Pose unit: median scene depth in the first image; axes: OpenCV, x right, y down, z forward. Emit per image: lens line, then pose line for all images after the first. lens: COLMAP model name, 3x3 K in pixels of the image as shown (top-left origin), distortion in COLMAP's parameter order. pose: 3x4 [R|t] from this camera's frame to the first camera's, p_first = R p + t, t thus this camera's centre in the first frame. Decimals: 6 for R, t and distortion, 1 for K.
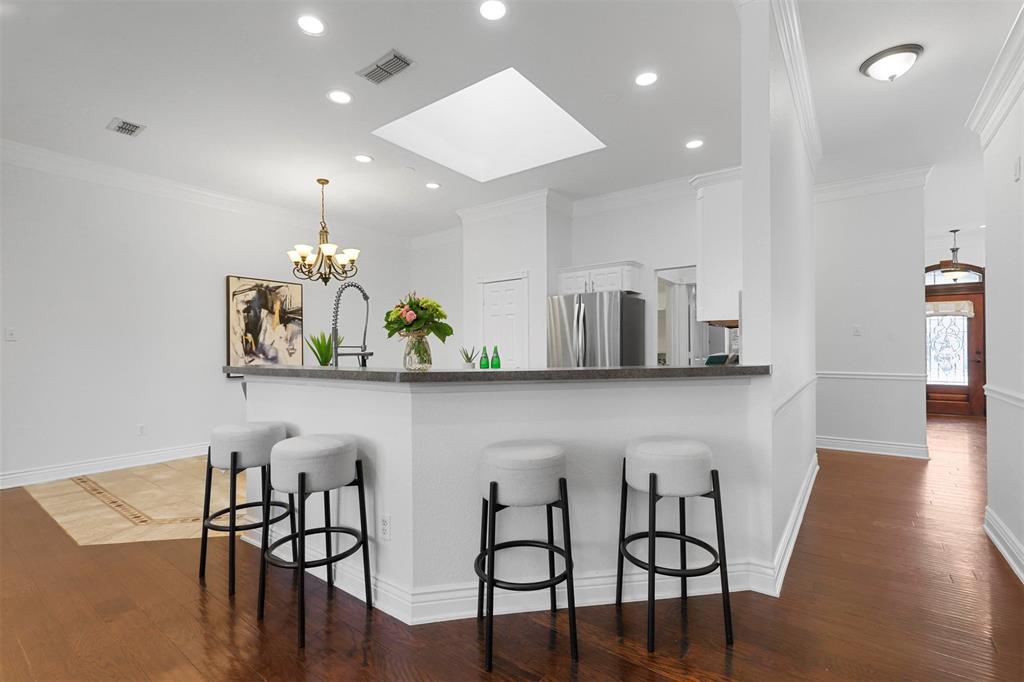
lens RADIAL K [[464.1, 0, 511.0], [0, 464.1, 345.2], [0, 0, 1]] dist [0.000512, -0.000959]
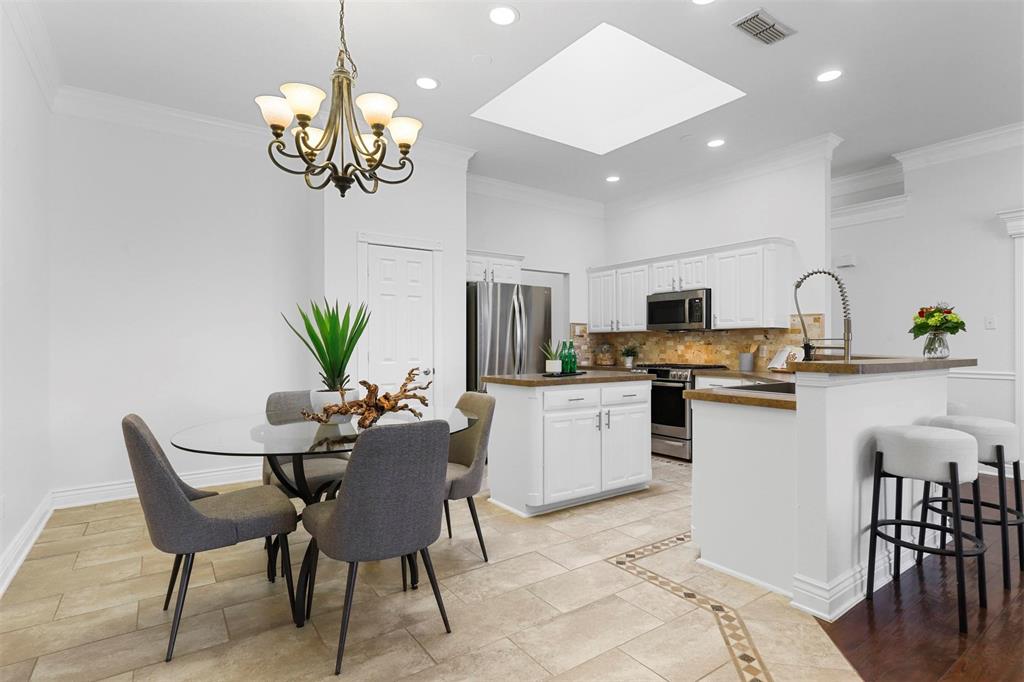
lens RADIAL K [[511.1, 0, 517.7], [0, 511.1, 340.7], [0, 0, 1]] dist [0.005585, 0.000280]
pose [[0.302940, 0.016604, 0.952865, -0.715831], [-0.011785, 0.999837, -0.013675, 0.013478], [-0.952937, -0.007087, 0.303086, 0.611601]]
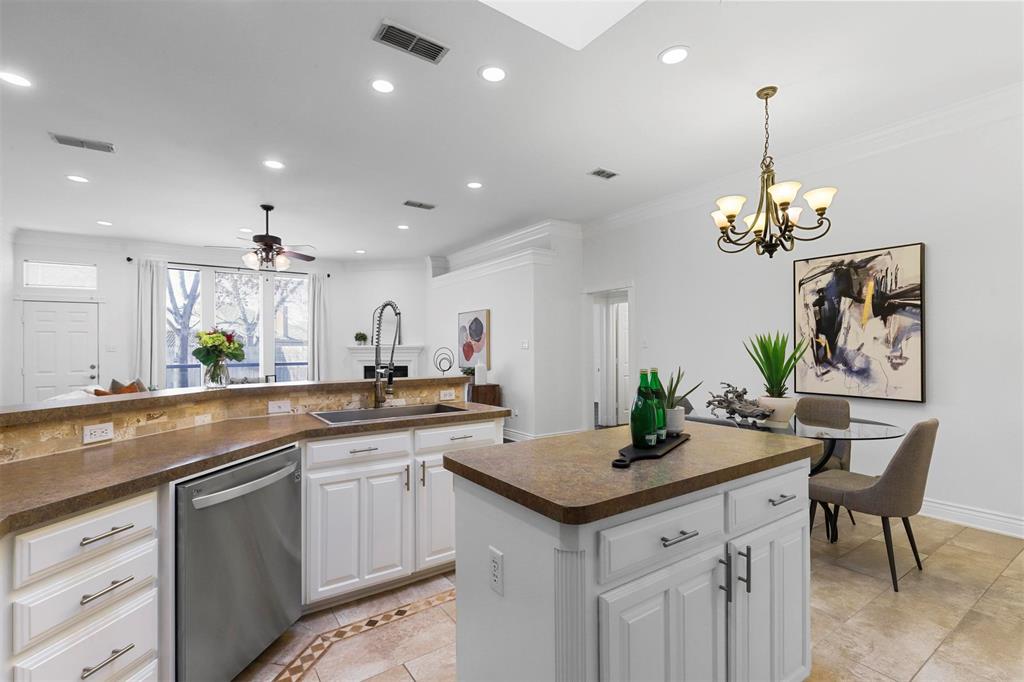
lens RADIAL K [[464.1, 0, 515.6], [0, 464.1, 344.8], [0, 0, 1]] dist [0.000512, -0.000959]
pose [[-0.316812, 0.001914, -0.948486, 0.262035], [0.017707, 0.999836, -0.003897, -0.014772], [0.948323, -0.018029, -0.316794, 0.769686]]
